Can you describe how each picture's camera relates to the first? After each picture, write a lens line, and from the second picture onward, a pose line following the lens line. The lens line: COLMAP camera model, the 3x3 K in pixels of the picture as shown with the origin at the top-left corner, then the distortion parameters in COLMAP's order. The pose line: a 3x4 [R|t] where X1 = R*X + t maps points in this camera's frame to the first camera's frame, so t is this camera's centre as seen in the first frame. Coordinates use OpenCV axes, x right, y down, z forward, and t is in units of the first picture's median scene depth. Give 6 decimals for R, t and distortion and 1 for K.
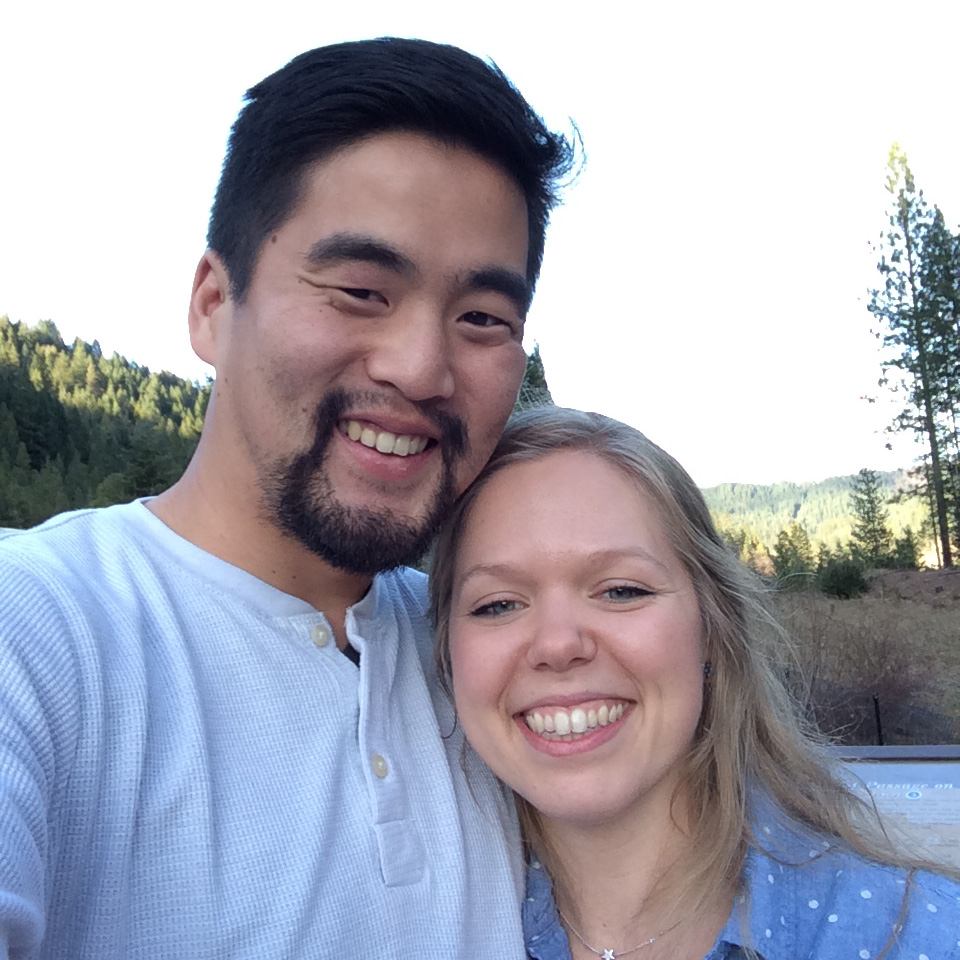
lens RADIAL K [[1224.8, 0, 477.8], [0, 1224.8, 481.0], [0, 0, 1]] dist [0.209424, 0.000000]
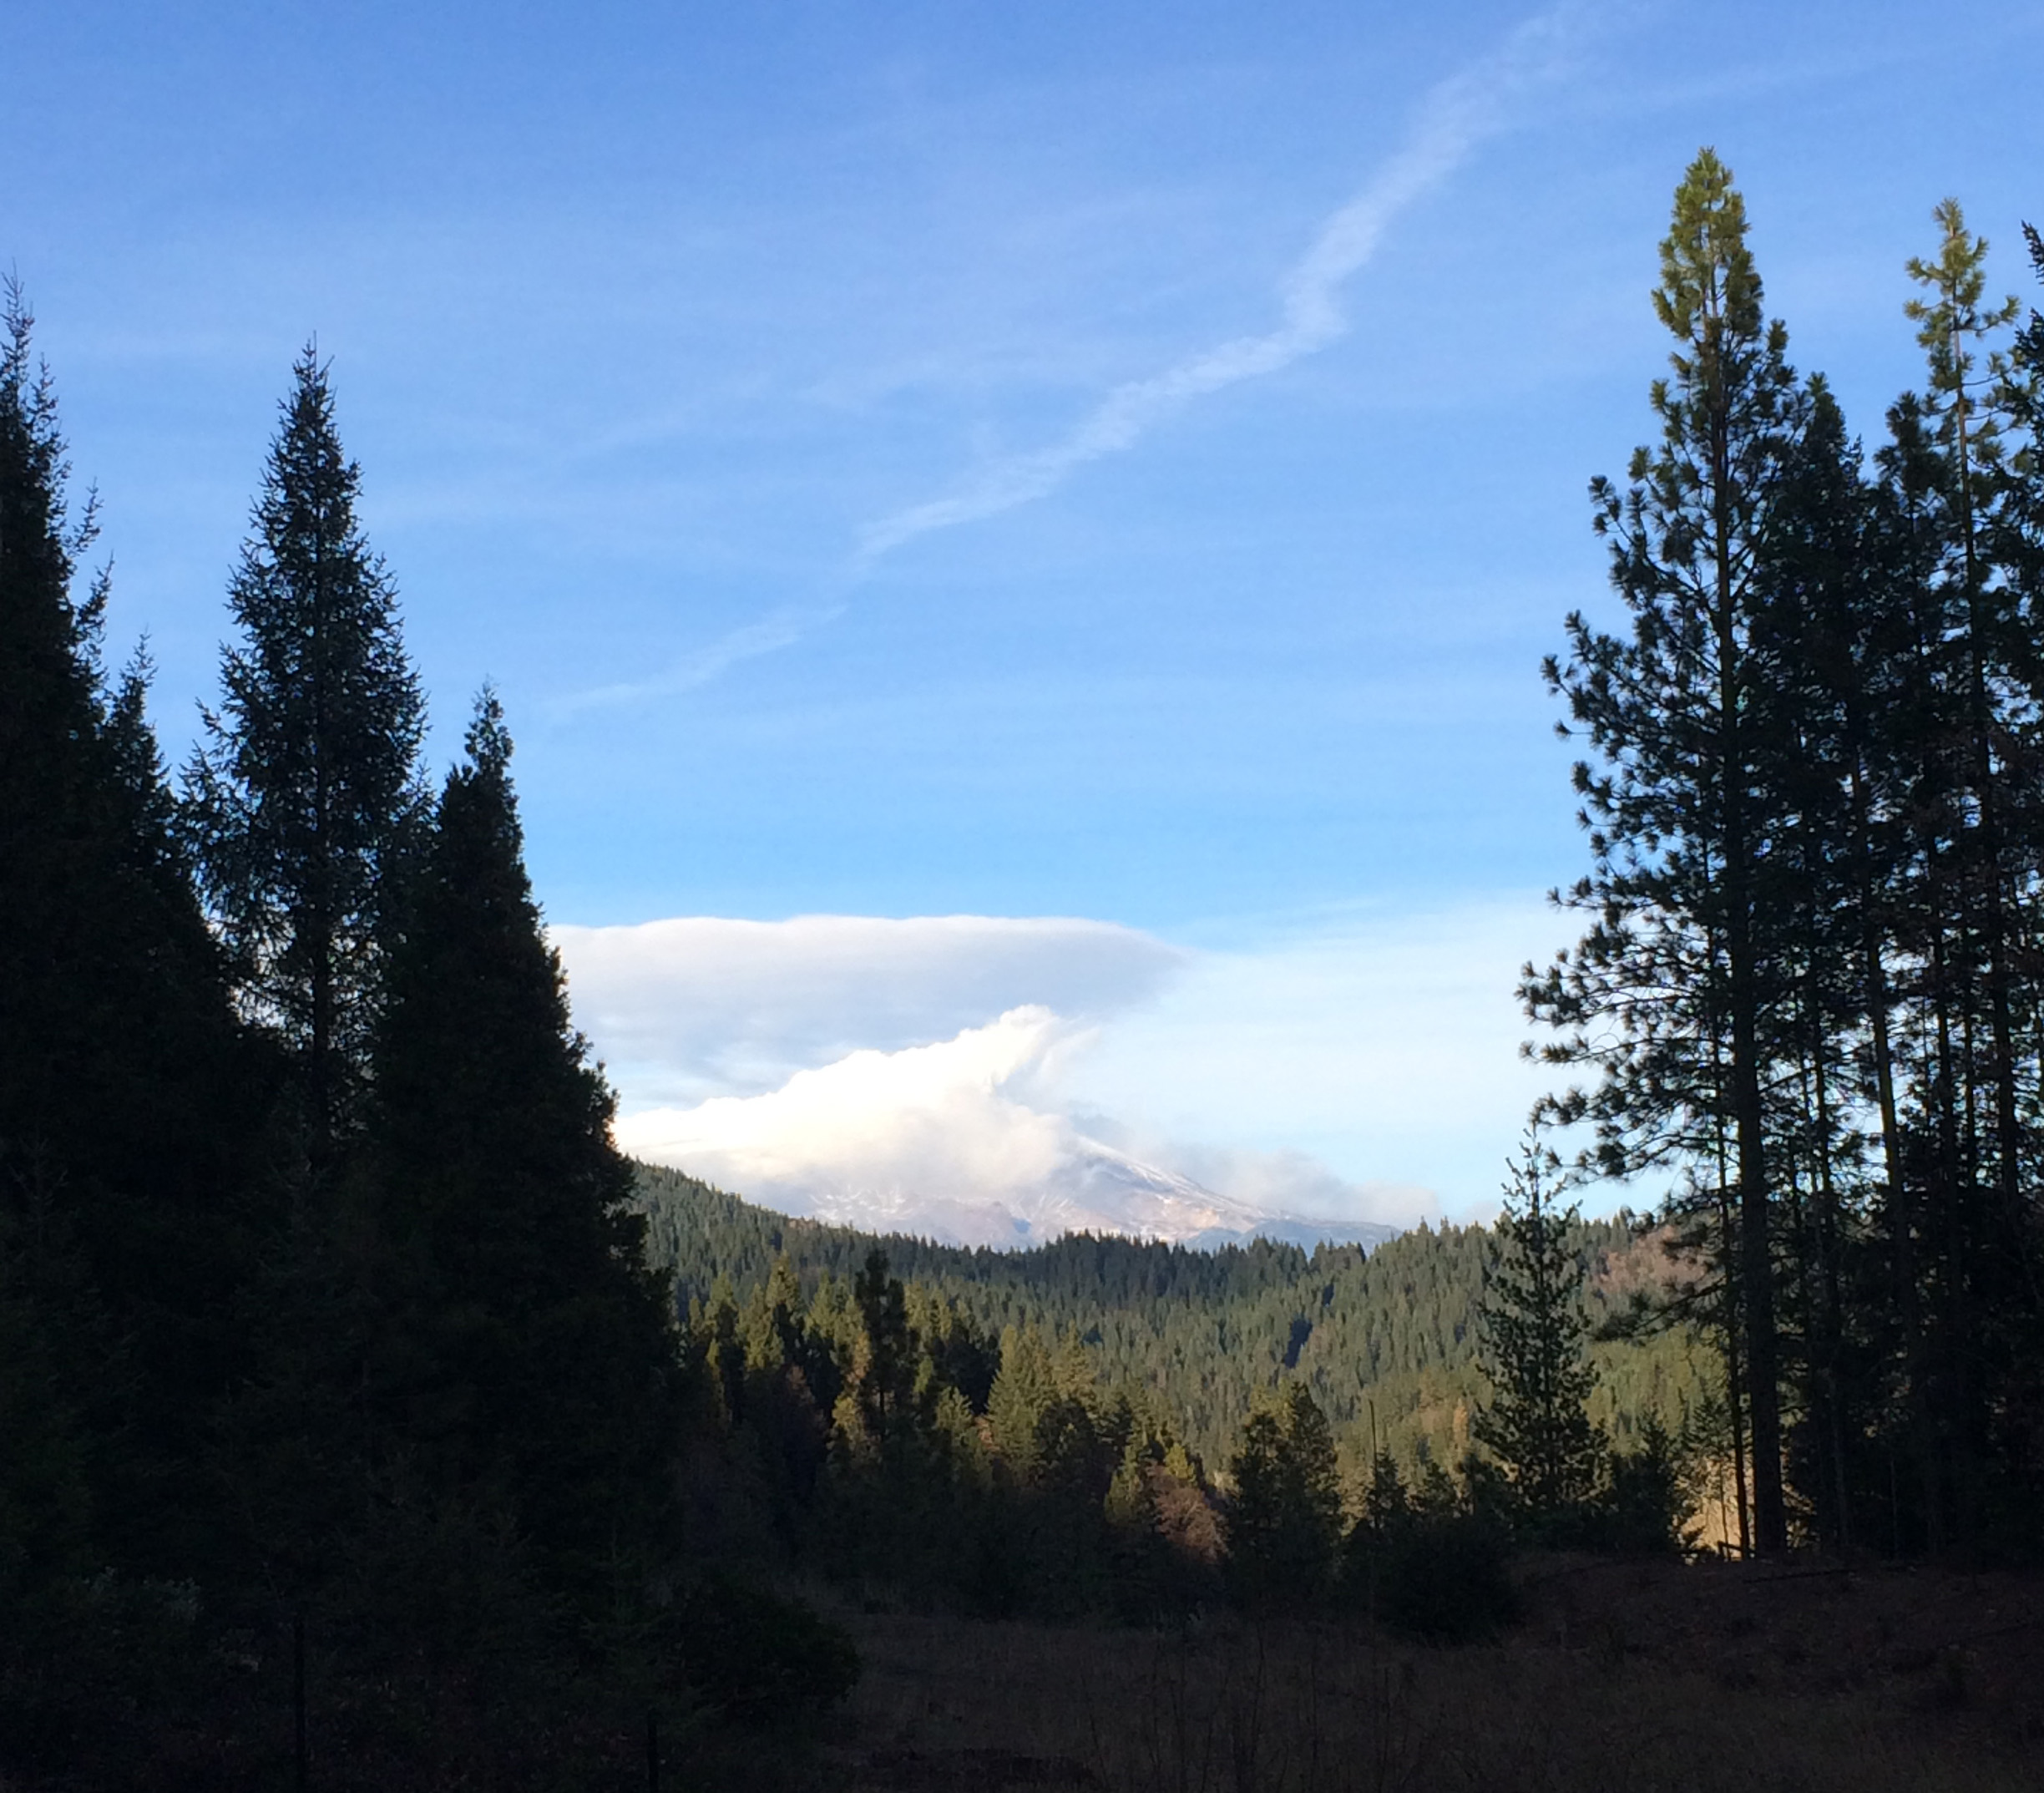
lens RADIAL K [[3446.1, 0, 1020.7], [0, 3446.1, 899.8], [0, 0, 1]] dist [0.034286, 0.000000]
pose [[0.976773, 0.056378, 0.206727, 0.007450], [-0.040331, 0.995895, -0.081036, -0.015617], [-0.210447, 0.070817, 0.975037, 0.198227]]
